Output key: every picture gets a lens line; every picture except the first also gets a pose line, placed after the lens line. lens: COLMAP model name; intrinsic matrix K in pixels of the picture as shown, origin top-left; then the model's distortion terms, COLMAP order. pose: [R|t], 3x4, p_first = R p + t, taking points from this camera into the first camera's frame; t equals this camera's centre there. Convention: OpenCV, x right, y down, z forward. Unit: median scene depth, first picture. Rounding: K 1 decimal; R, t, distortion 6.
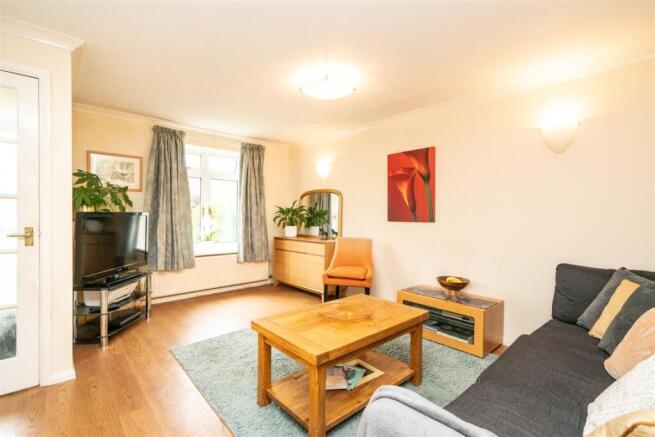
lens RADIAL K [[299.8, 0, 327.5], [0, 299.8, 218.5], [0, 0, 1]] dist [0.000869, 0.000033]
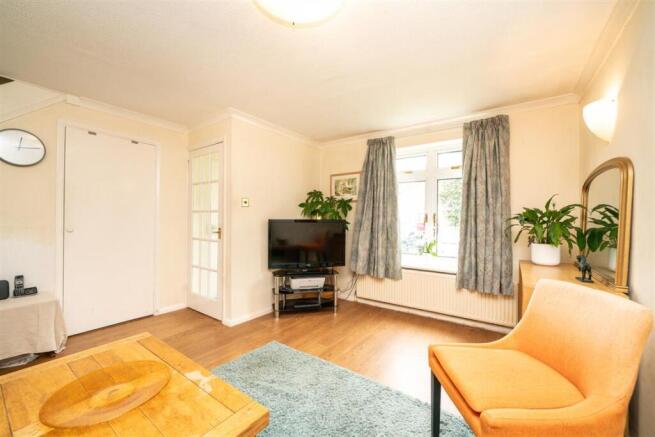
lens RADIAL K [[262.6, 0, 327.5], [0, 262.6, 218.5], [0, 0, 1]] dist [0.001686, 0.000068]
pose [[0.202241, -0.014596, -0.979227, 0.328365], [-0.019239, 0.999637, -0.018874, -0.004211], [0.979147, 0.022656, 0.201887, 0.672497]]
